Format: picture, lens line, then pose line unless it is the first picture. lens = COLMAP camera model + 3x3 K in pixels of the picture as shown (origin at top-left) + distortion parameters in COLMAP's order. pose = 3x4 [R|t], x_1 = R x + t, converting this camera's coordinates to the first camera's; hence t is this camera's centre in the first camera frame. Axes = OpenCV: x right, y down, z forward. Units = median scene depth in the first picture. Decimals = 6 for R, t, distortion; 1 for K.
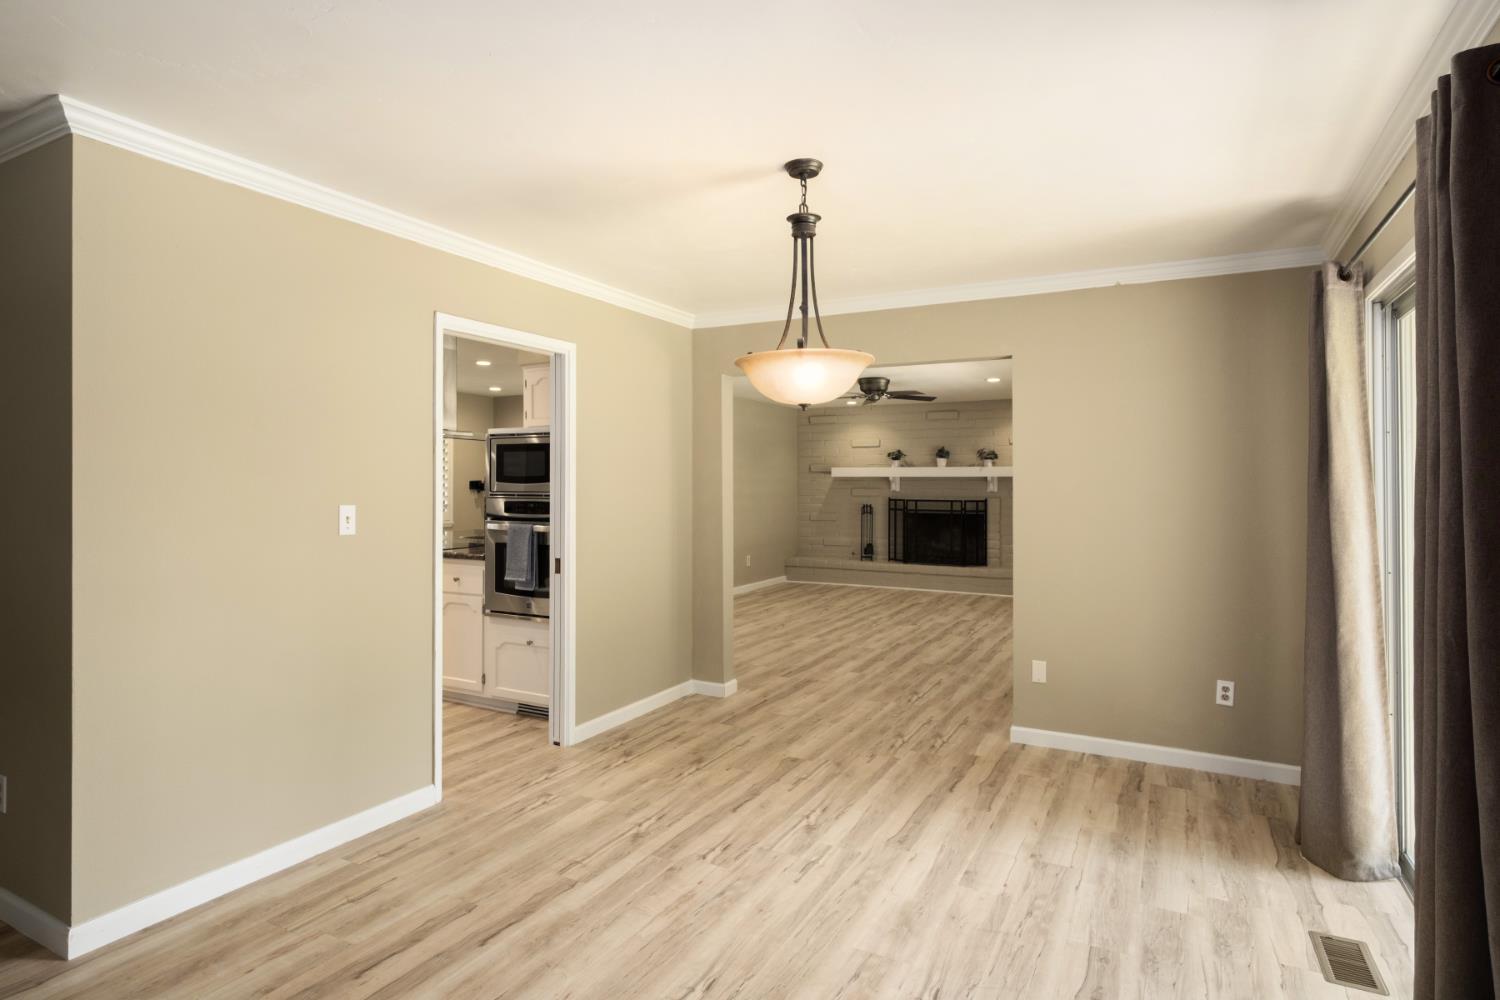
lens RADIAL K [[791.3, 0, 721.1], [0, 791.3, 485.3], [0, 0, 1]] dist [0.003992, -0.000076]
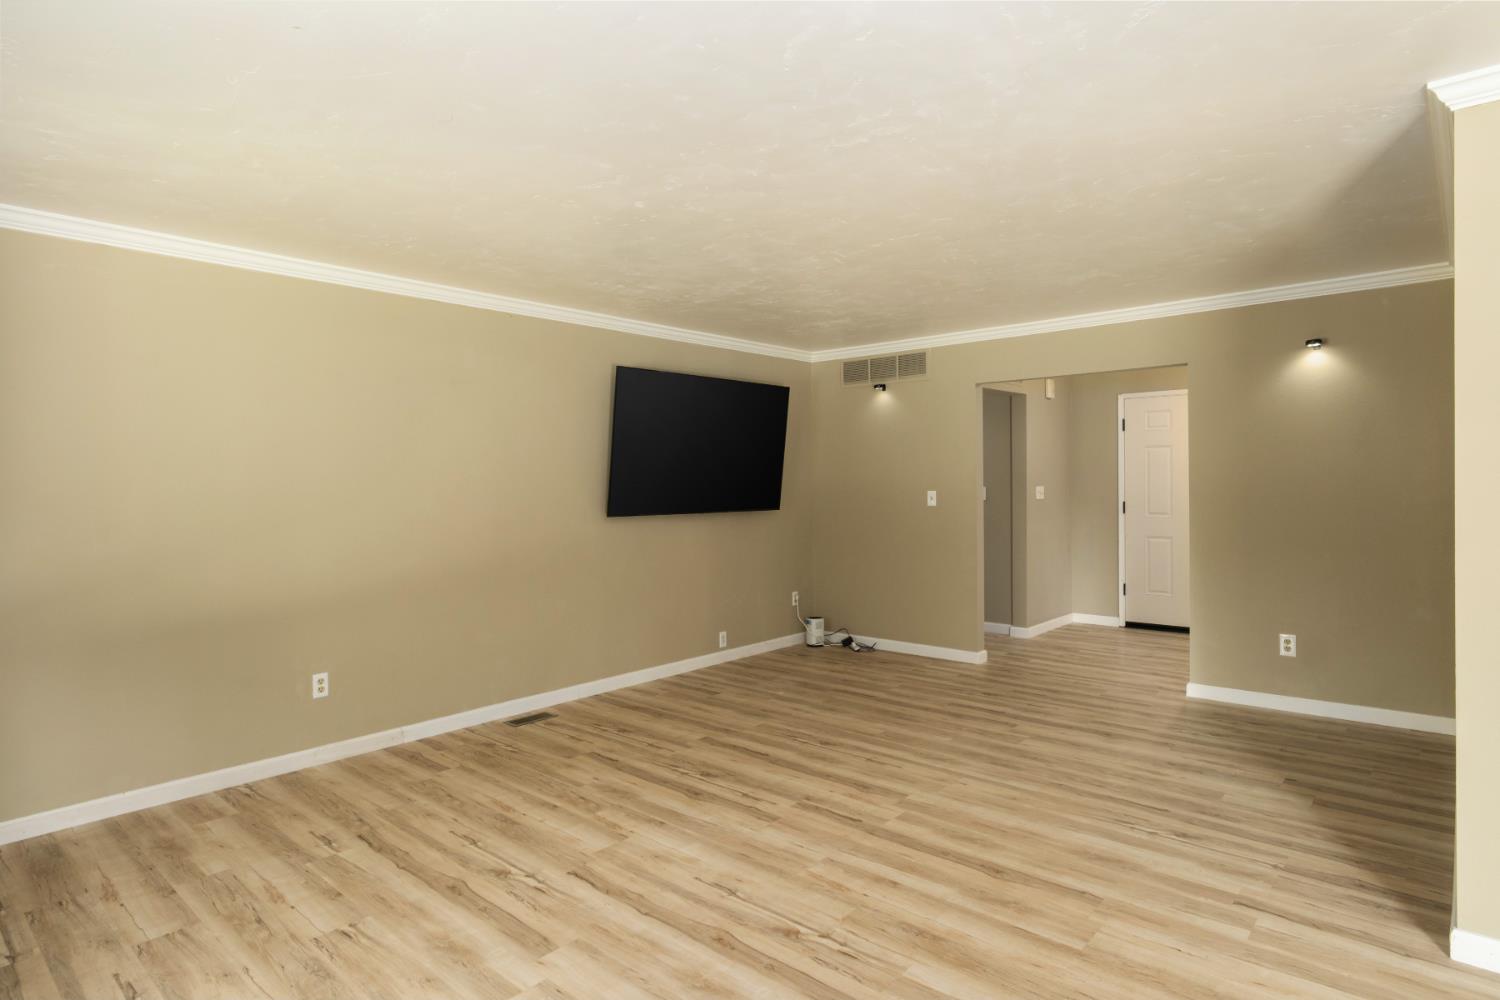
lens RADIAL K [[806.2, 0, 731.2], [0, 806.2, 483.6], [0, 0, 1]] dist [-0.002238, -0.000412]
pose [[-0.204911, 0.000243, -0.978781, 0.172922], [0.007801, 0.999969, -0.001385, 0.003320], [0.978750, -0.007919, -0.204907, 0.178218]]
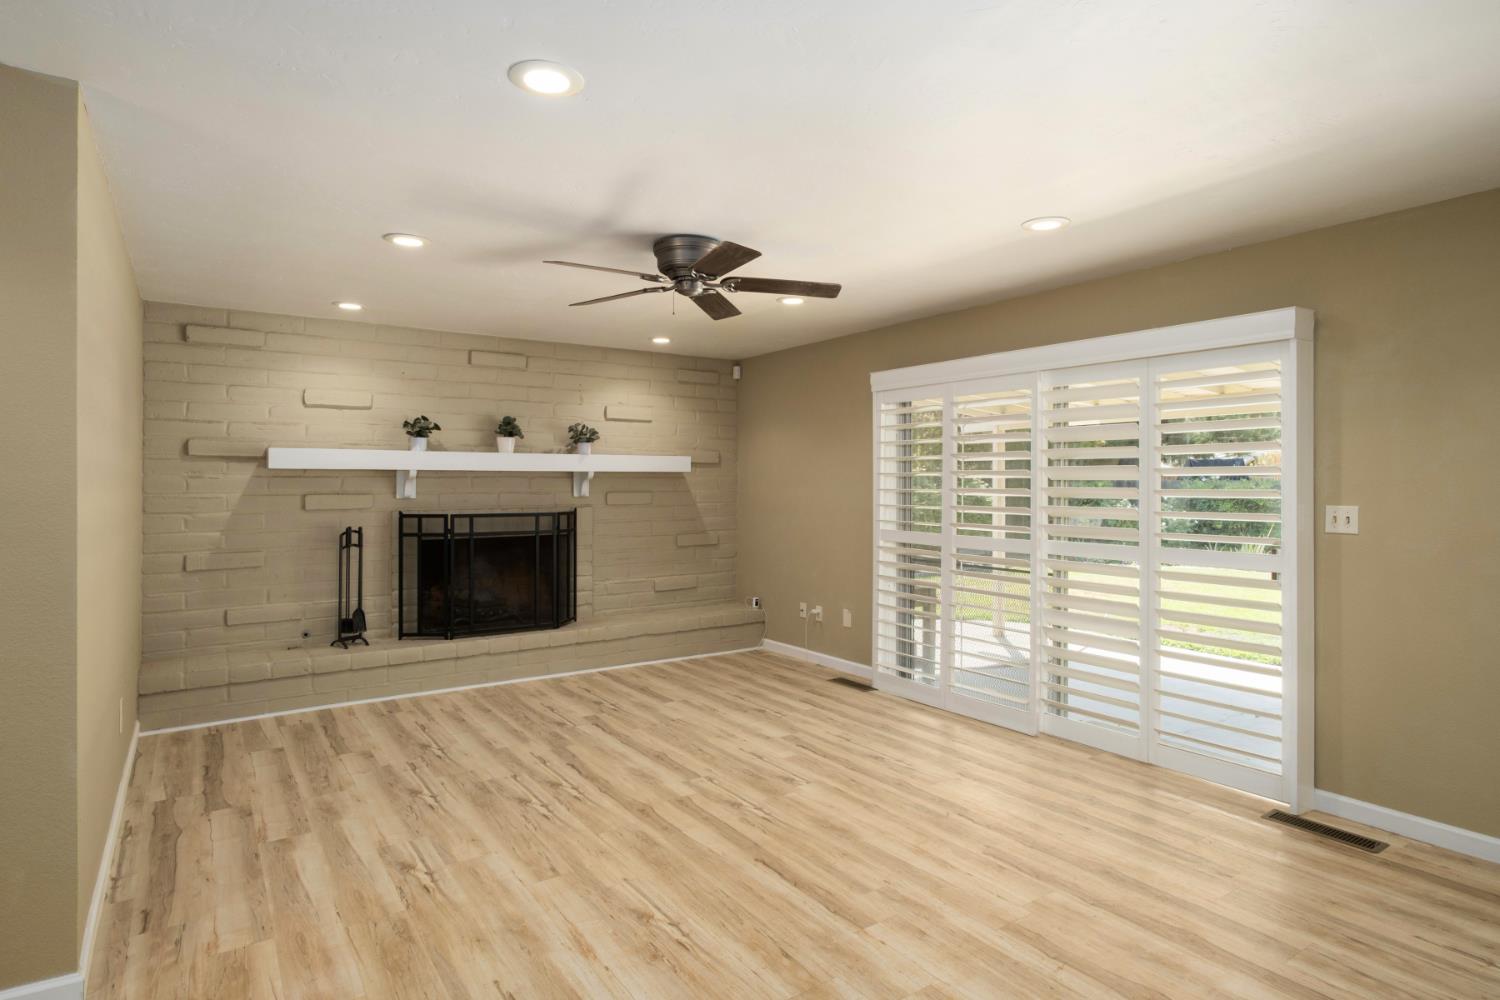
lens RADIAL K [[772.7, 0, 750.0], [0, 772.7, 500.0], [0, 0, 1]] dist [-0.002906, -0.000288]
pose [[0.424417, -0.023959, 0.905150, -0.318967], [0.002553, 0.999678, 0.025263, -0.008728], [-0.905463, -0.008411, 0.424341, 1.411506]]
